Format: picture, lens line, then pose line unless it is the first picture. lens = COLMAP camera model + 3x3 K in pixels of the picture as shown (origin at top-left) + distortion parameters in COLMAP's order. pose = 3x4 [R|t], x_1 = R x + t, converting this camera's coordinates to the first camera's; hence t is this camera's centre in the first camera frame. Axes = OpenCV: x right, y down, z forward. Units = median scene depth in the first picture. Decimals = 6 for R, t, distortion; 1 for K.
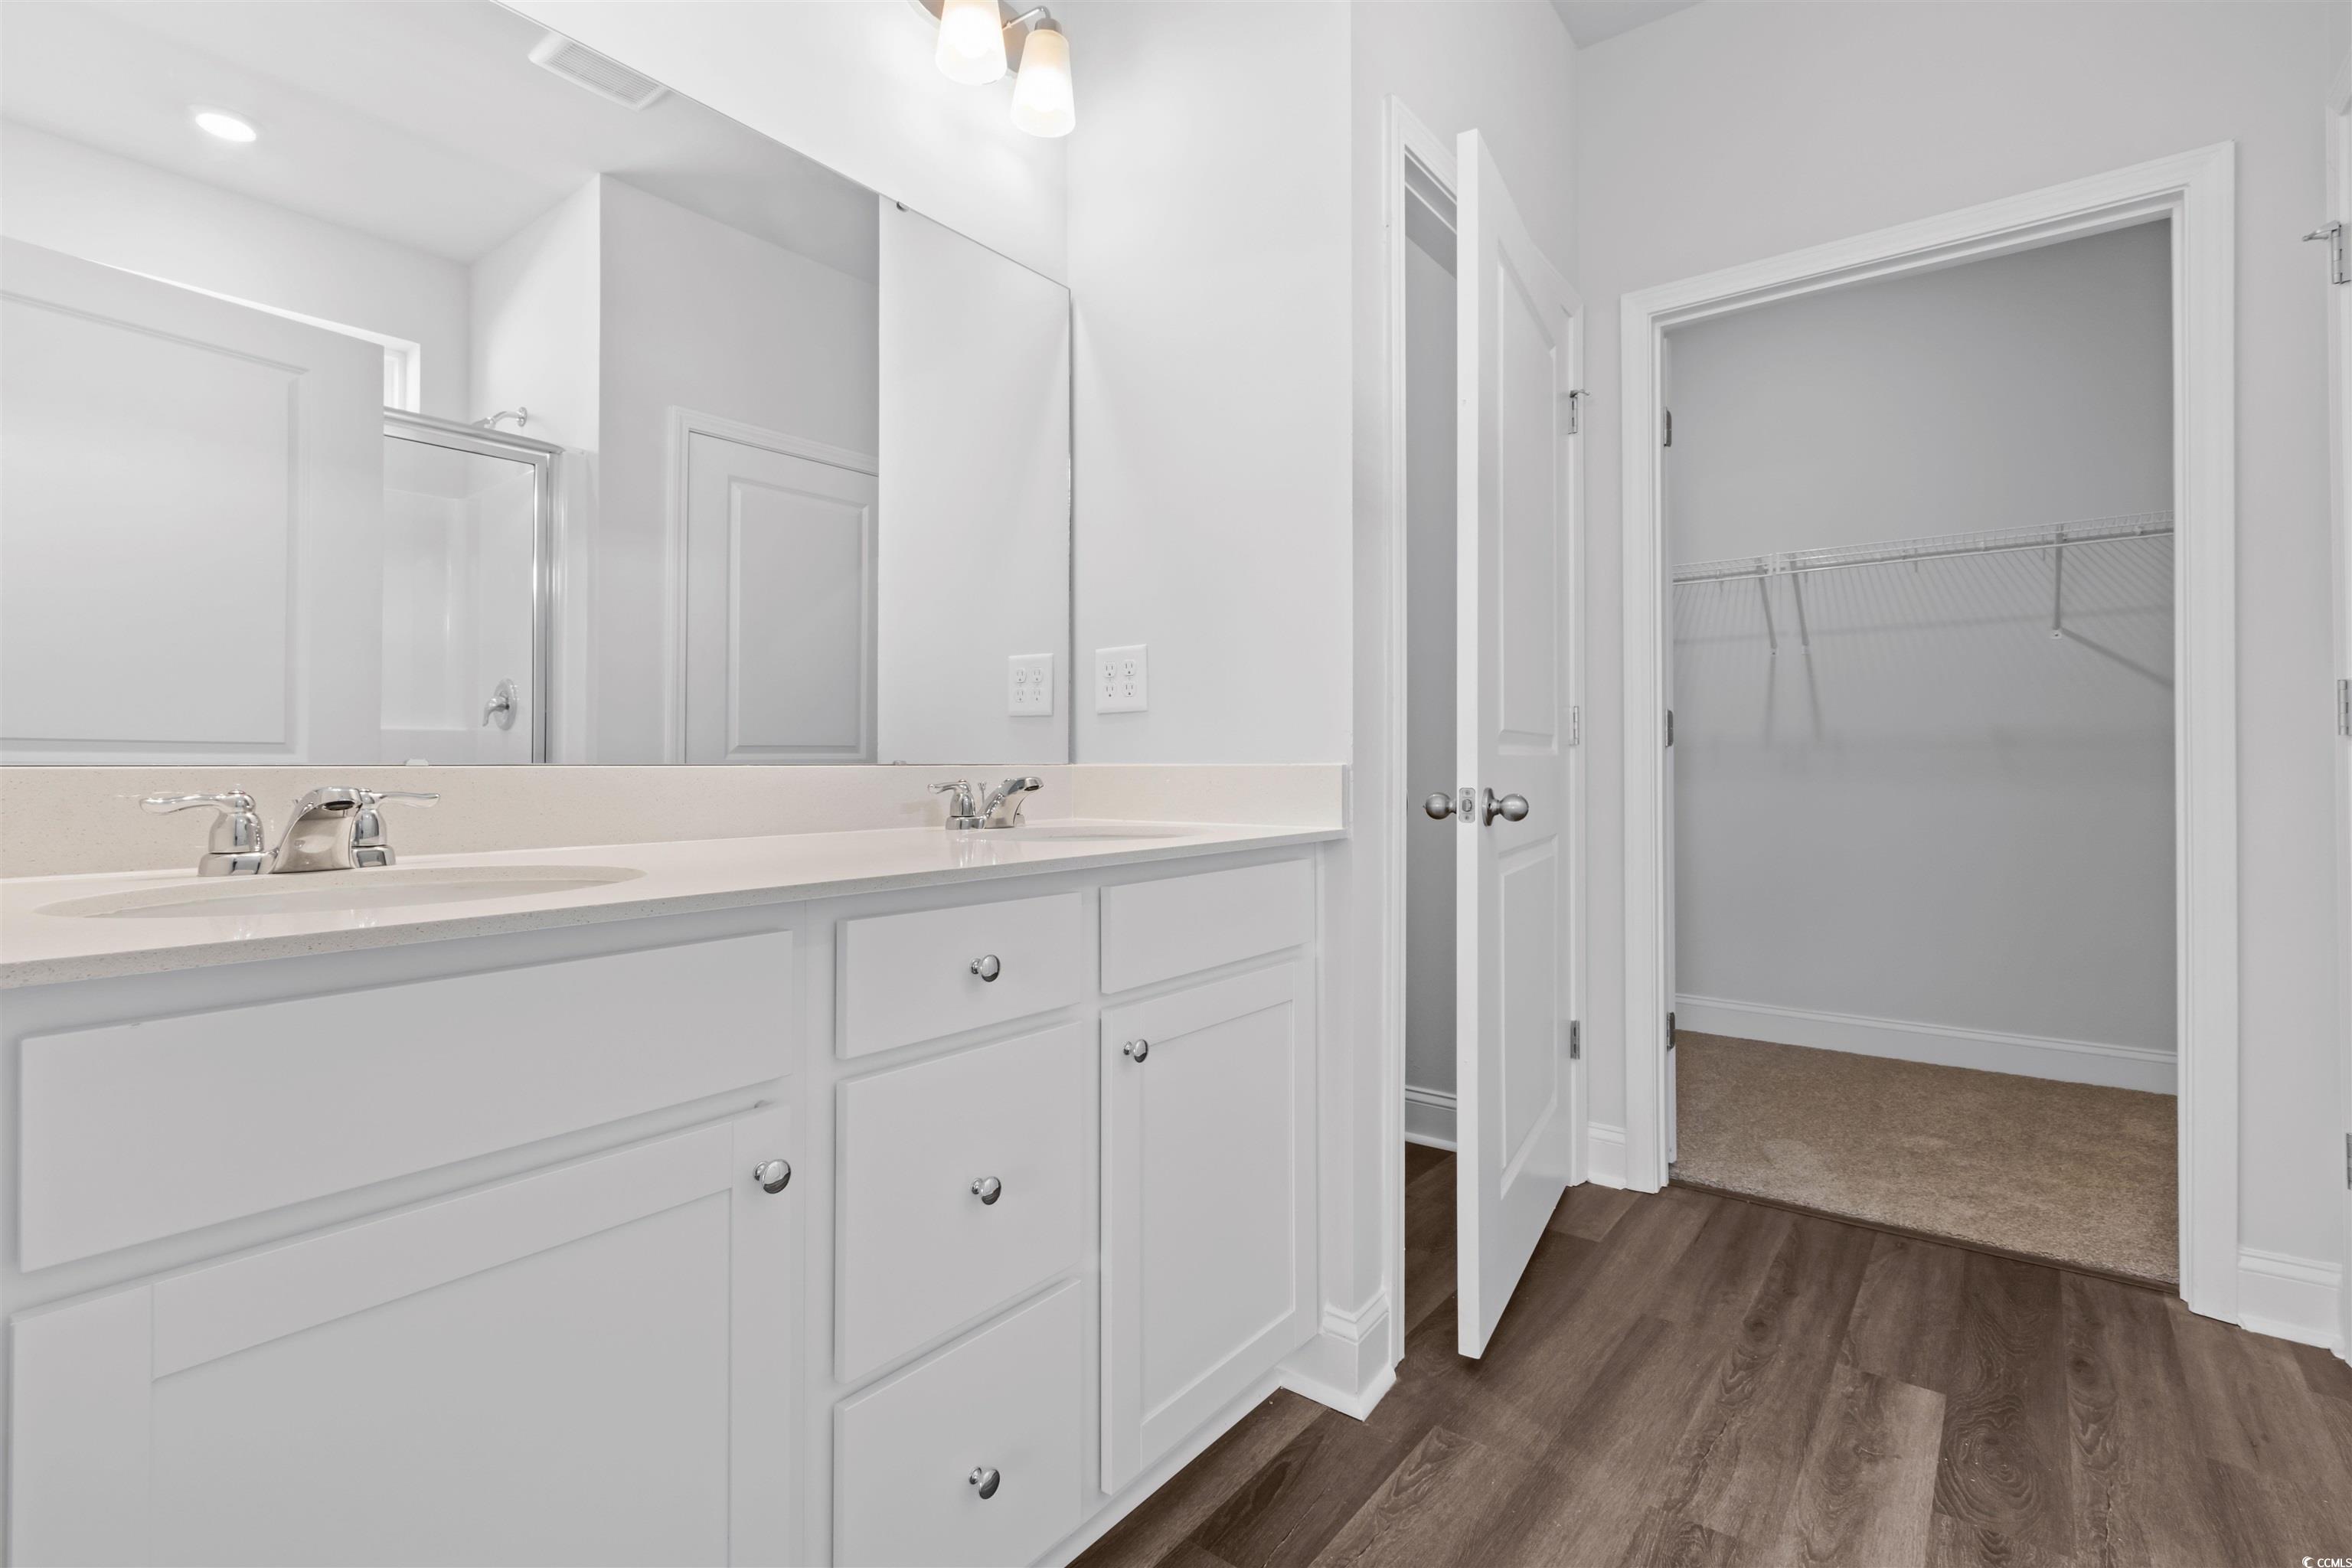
lens RADIAL K [[1088.6, 0, 1175.0], [0, 1088.6, 773.3], [0, 0, 1]] dist [0.003591, -0.000848]
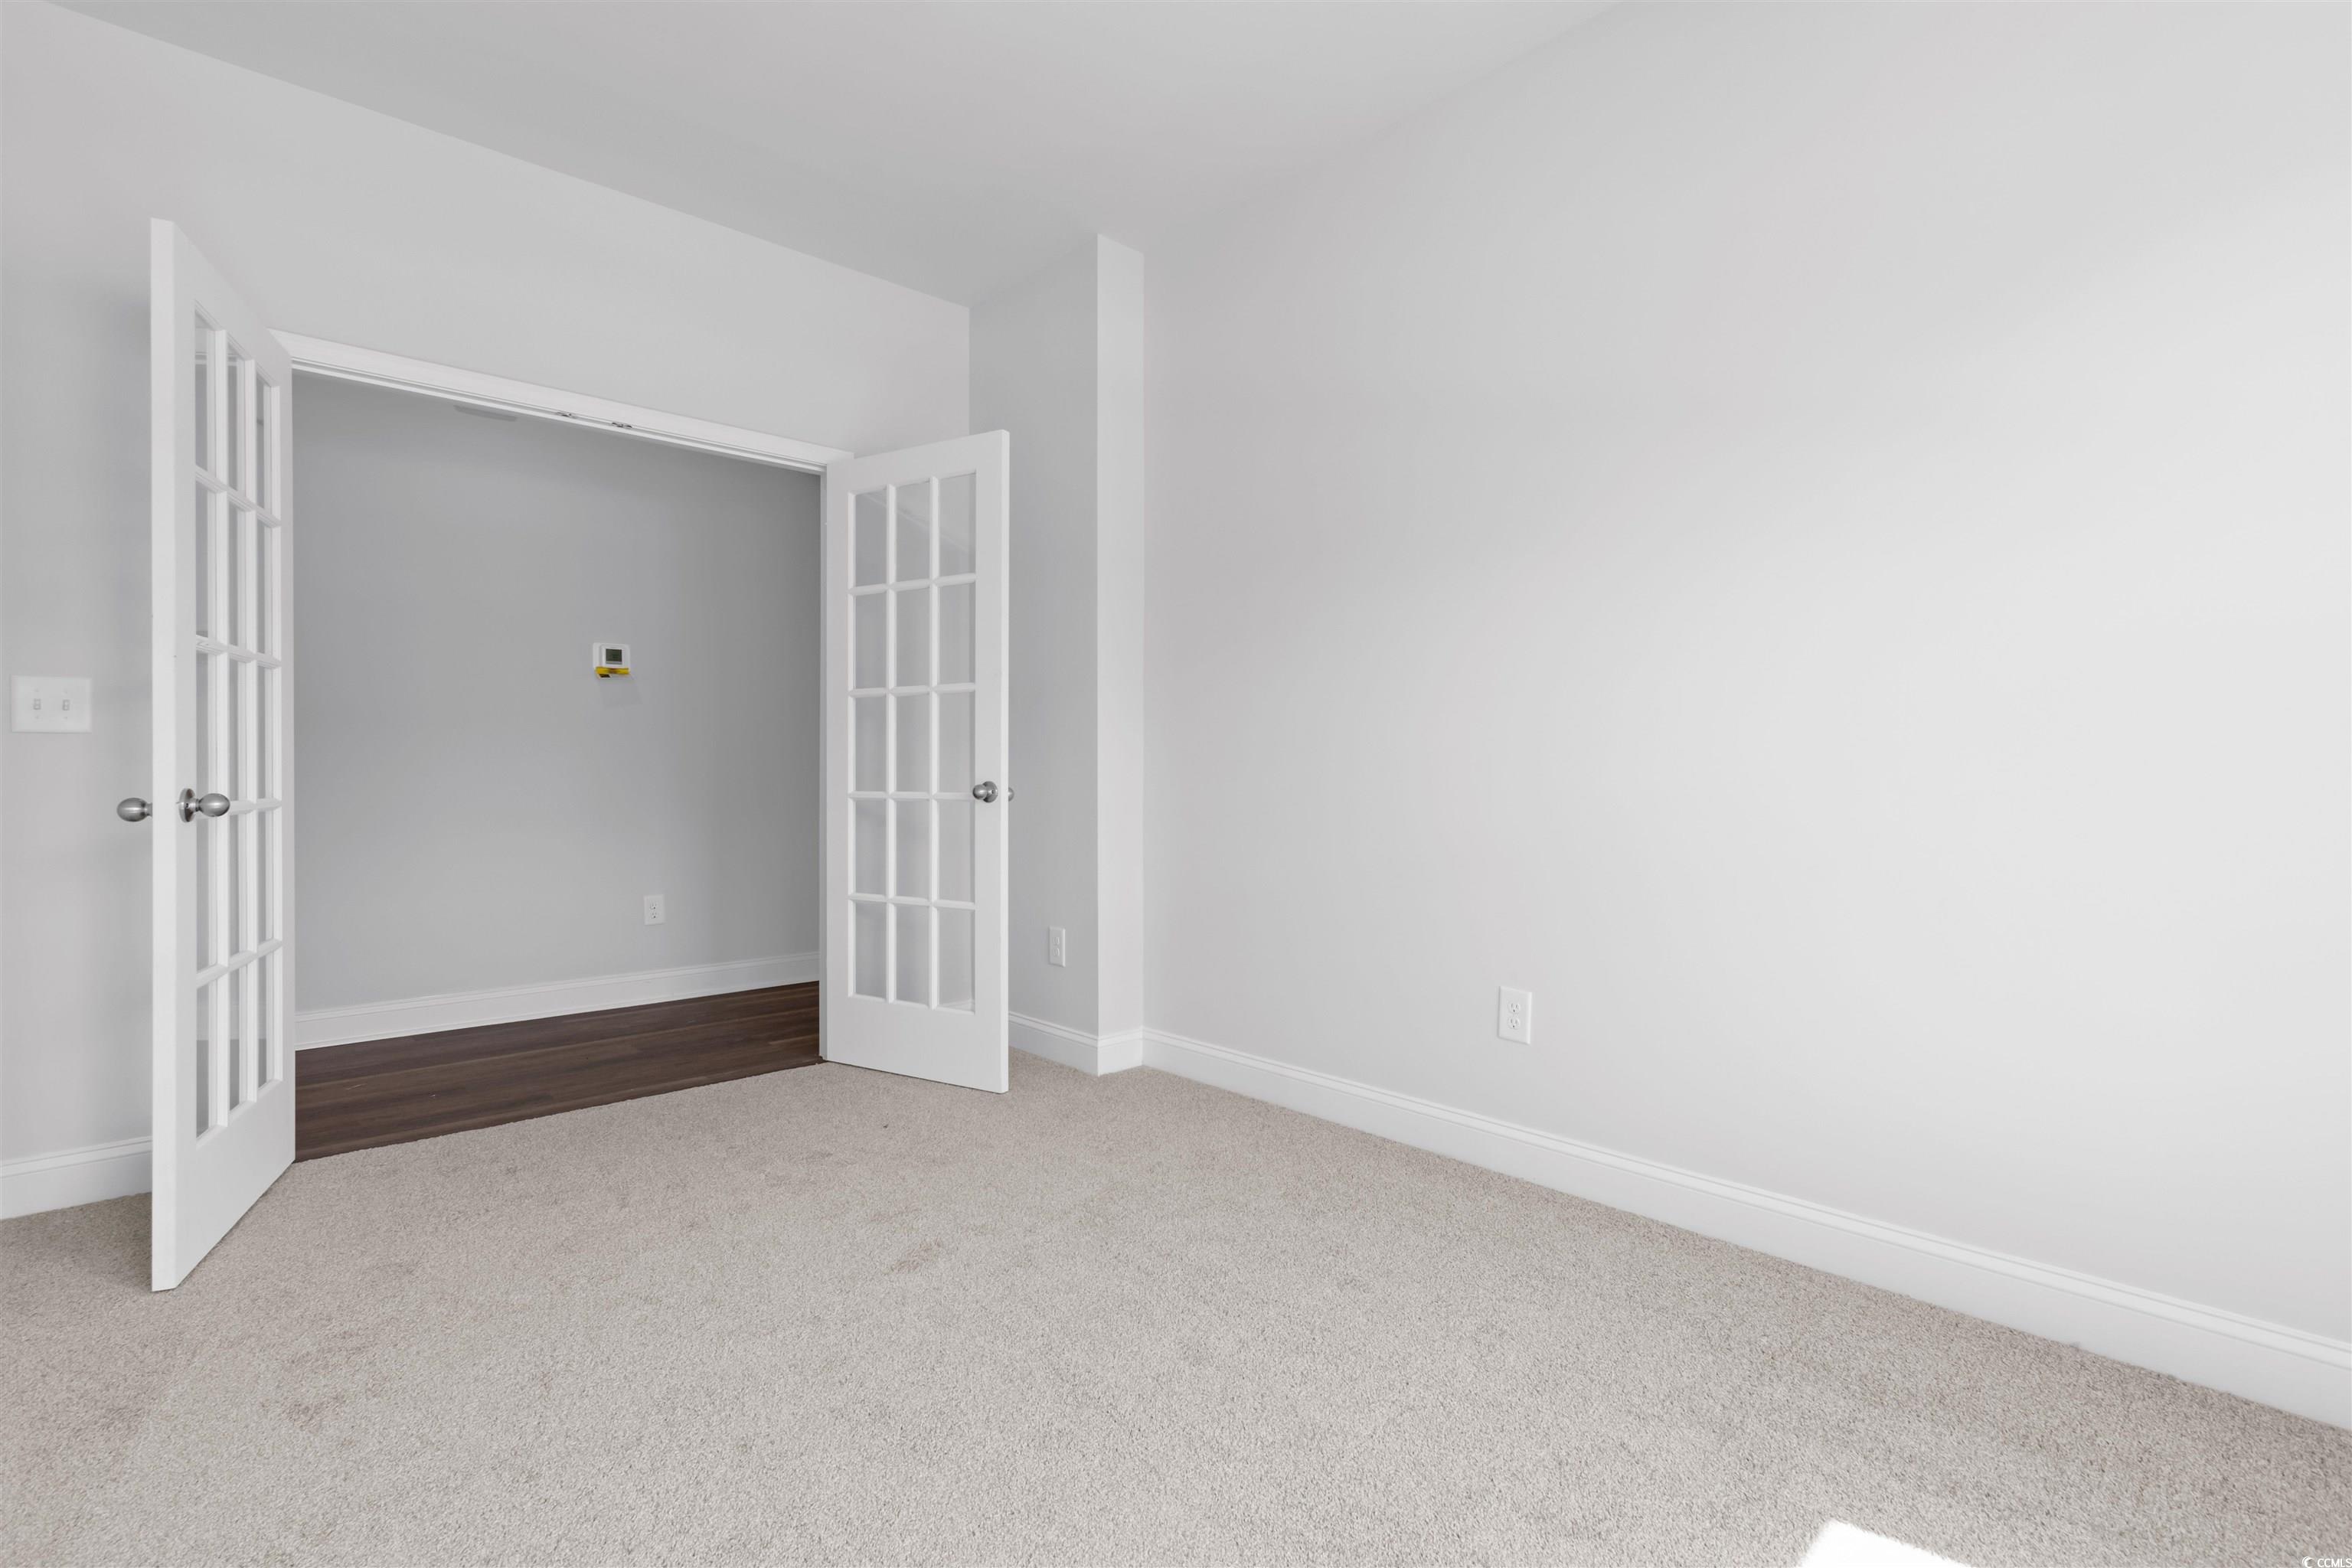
lens RADIAL K [[1088.6, 0, 1164.1], [0, 1088.6, 743.8], [0, 0, 1]] dist [0.003591, -0.000848]
pose [[0.535164, 0.001742, 0.844747, -0.134455], [0.000867, 0.999996, -0.002612, -0.030775], [-0.844748, 0.002130, 0.535160, -0.493143]]
